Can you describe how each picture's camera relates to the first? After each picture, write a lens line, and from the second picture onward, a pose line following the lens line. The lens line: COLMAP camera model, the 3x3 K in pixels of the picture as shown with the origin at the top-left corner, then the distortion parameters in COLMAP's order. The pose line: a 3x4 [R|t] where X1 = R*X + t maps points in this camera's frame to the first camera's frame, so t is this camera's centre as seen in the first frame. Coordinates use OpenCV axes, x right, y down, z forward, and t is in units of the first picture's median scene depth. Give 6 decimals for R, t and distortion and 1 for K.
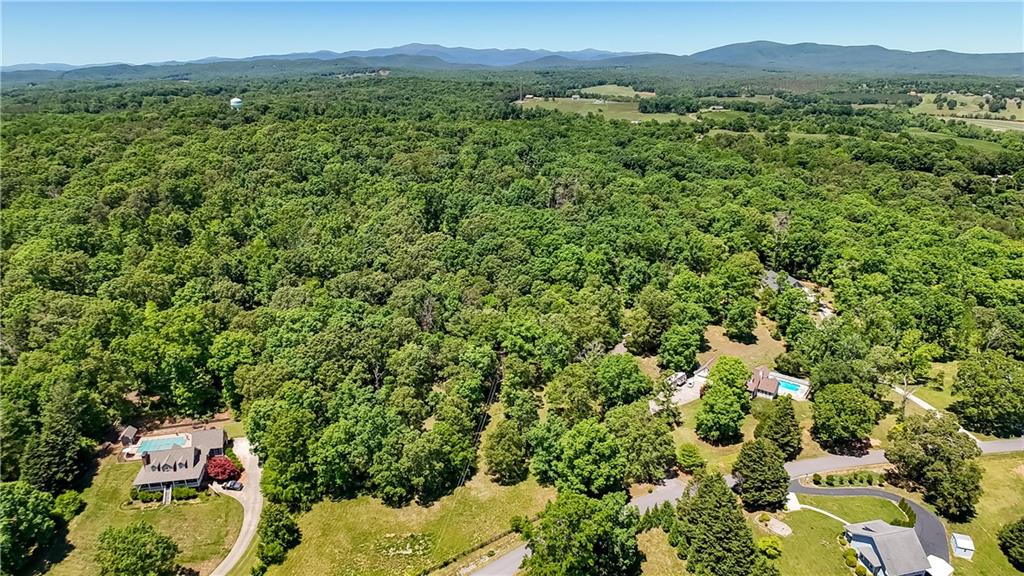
lens RADIAL K [[605.3, 0, 513.1], [0, 605.3, 283.0], [0, 0, 1]] dist [-0.057906, -0.020018]
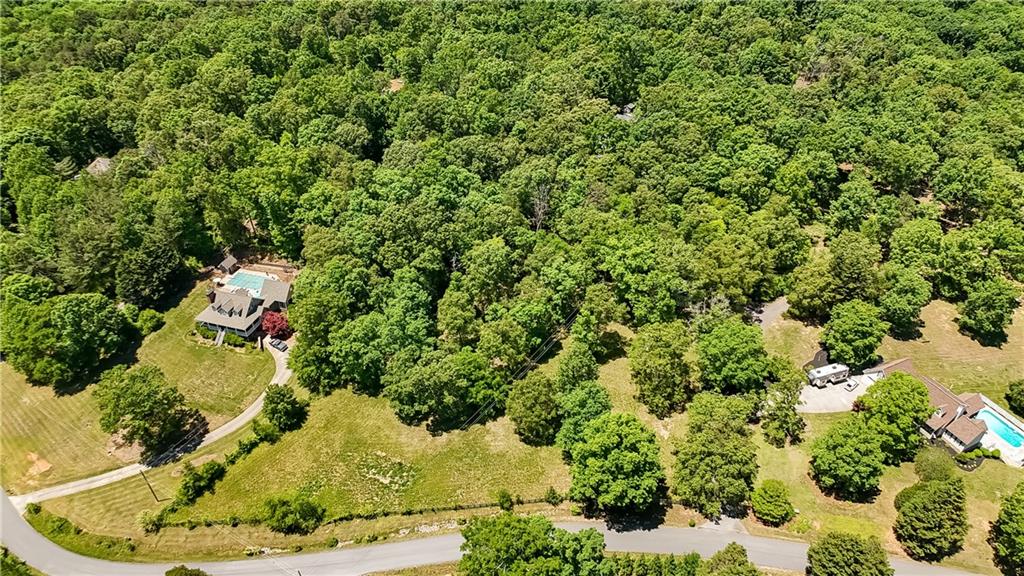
lens RADIAL K [[605.3, 0, 513.1], [0, 605.3, 283.0], [0, 0, 1]] dist [-0.057906, -0.020018]
pose [[0.883119, 0.267919, -0.385124, 0.219270], [-0.157207, 0.942434, 0.295135, -0.106823], [0.442026, -0.200095, 0.874400, 0.294590]]
